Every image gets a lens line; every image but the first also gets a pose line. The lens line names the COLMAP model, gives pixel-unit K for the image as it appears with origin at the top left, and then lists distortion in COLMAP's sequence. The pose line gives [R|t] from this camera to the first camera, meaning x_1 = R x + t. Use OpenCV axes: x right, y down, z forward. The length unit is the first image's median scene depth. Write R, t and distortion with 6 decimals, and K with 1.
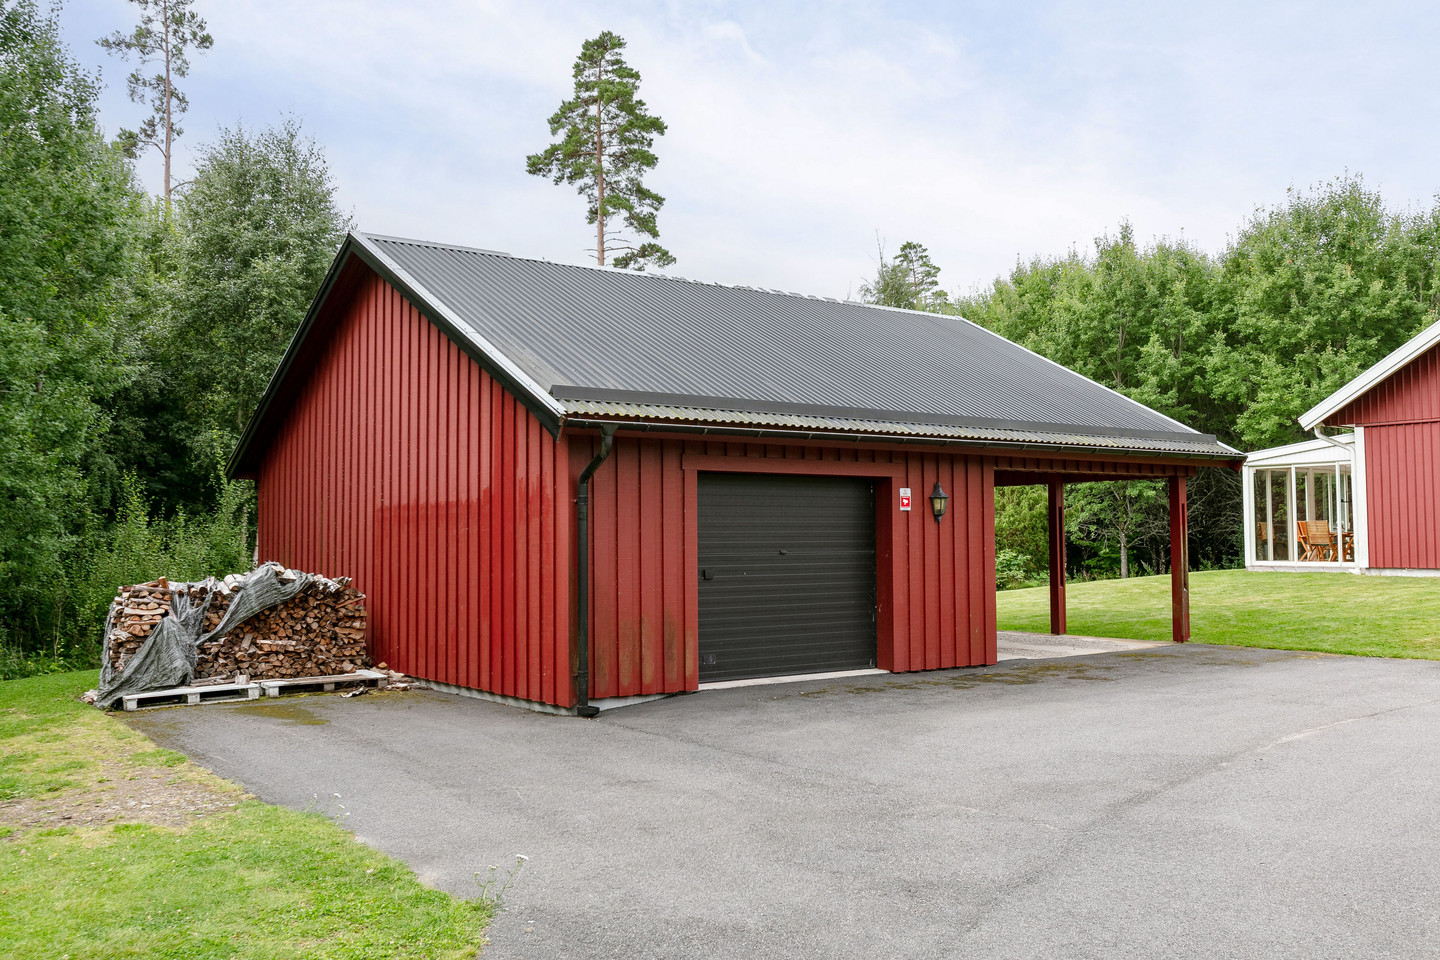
lens RADIAL K [[1288.5, 0, 690.2], [0, 1288.5, 472.0], [0, 0, 1]] dist [0.001873, -0.021487]
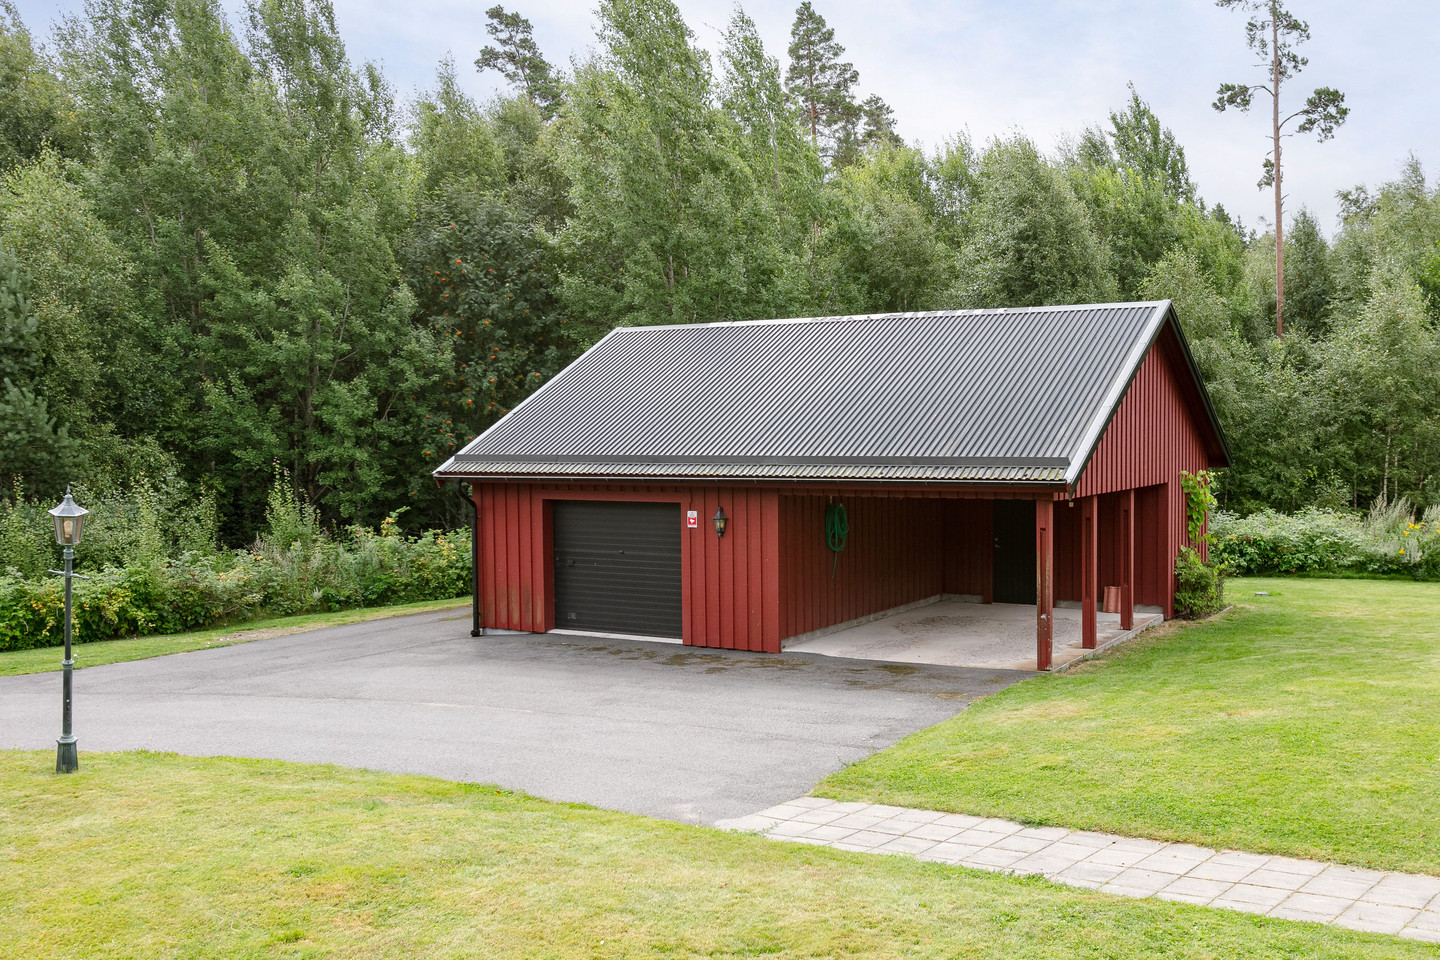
lens RADIAL K [[1373.1, 0, 731.6], [0, 1373.1, 486.0], [0, 0, 1]] dist [-0.006415, 0.000000]
pose [[0.402364, 0.039841, -0.914612, 0.477740], [0.056317, 0.996083, 0.068165, -0.034838], [0.913746, -0.078936, 0.398544, 0.149072]]
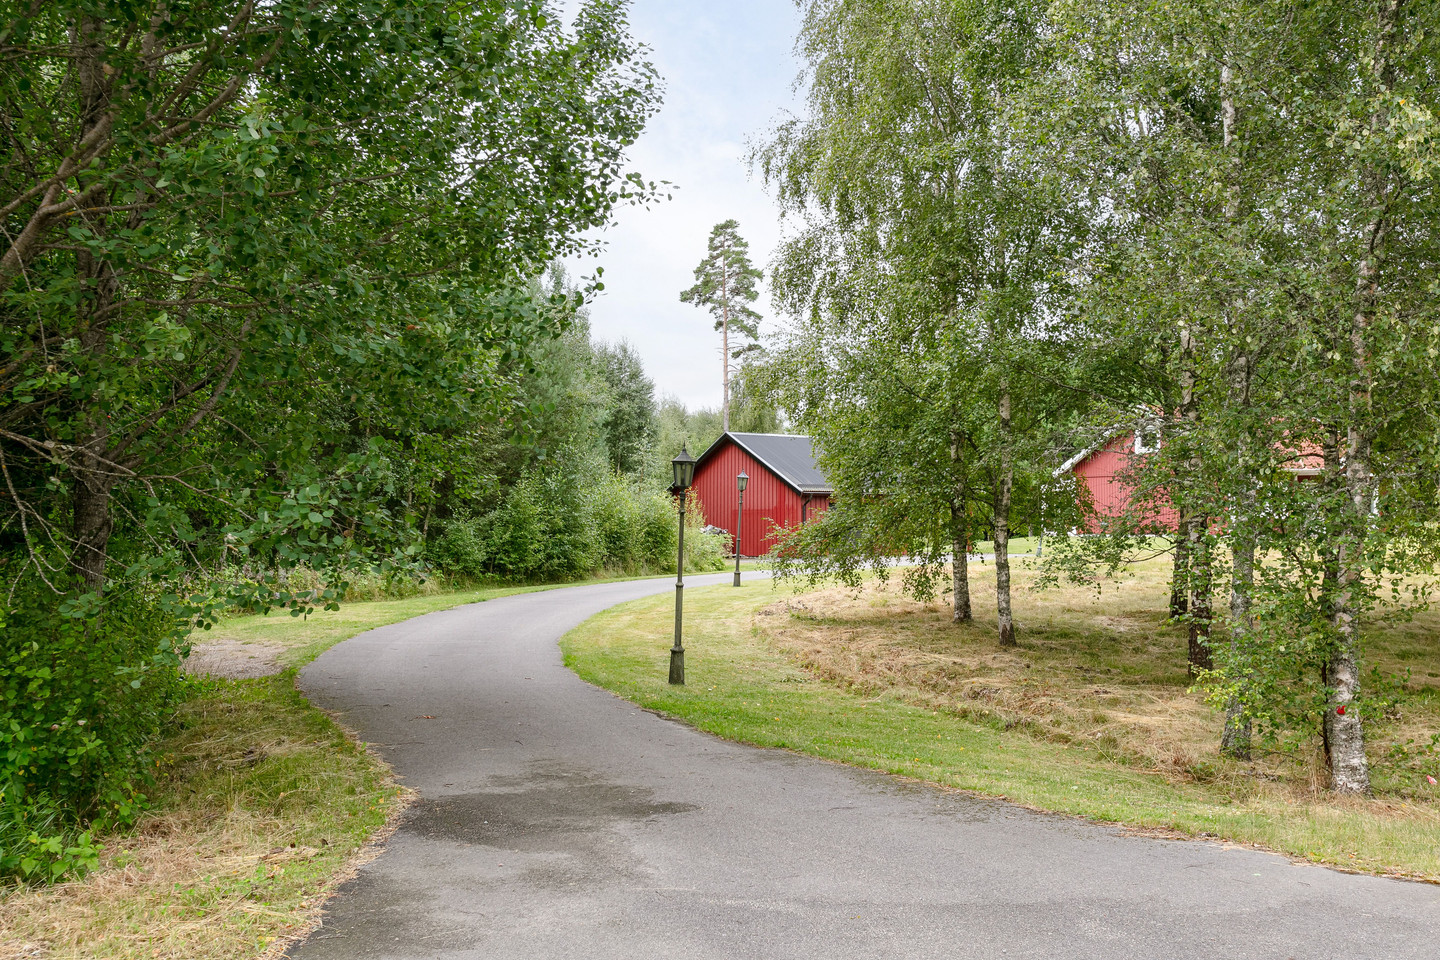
lens RADIAL K [[1492.0, 0, 720.8], [0, 1492.0, 480.9], [0, 0, 1]] dist [-0.001259, 0.000000]
pose [[0.999942, -0.001368, -0.010707, -0.065567], [0.001506, 0.999916, 0.012893, -0.033228], [0.010689, -0.012908, 0.999860, -1.114858]]
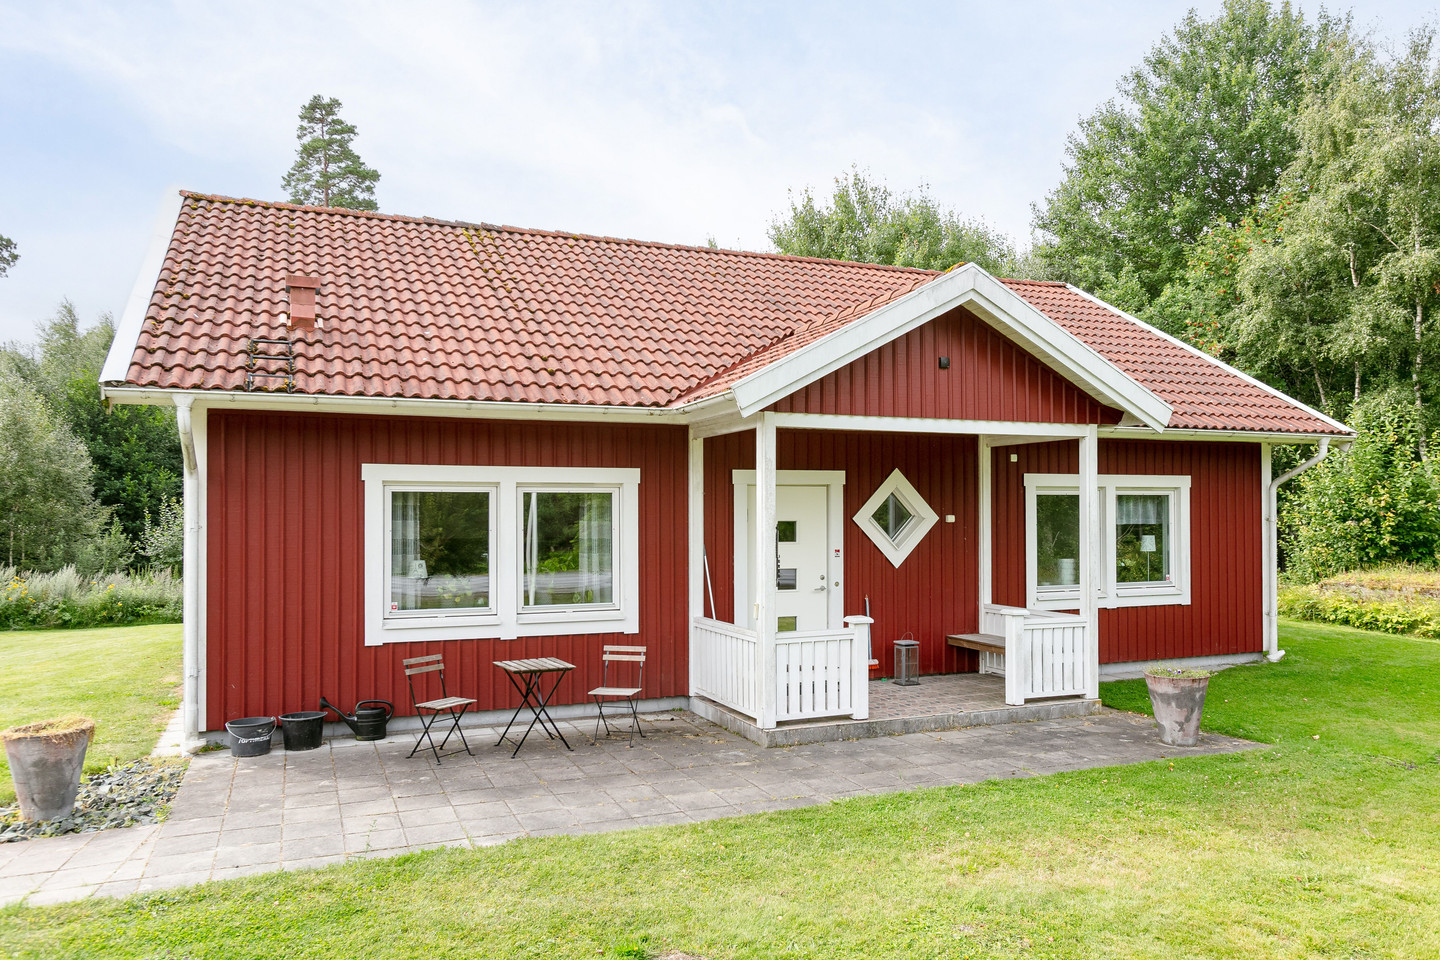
lens RADIAL K [[1014.0, 0, 703.7], [0, 1014.0, 502.4], [0, 0, 1]] dist [0.002156, -0.004482]
pose [[0.972874, -0.003422, -0.231309, 0.555573], [0.013002, 0.999119, 0.039903, -0.018895], [0.230968, -0.041828, 0.972062, 0.233978]]
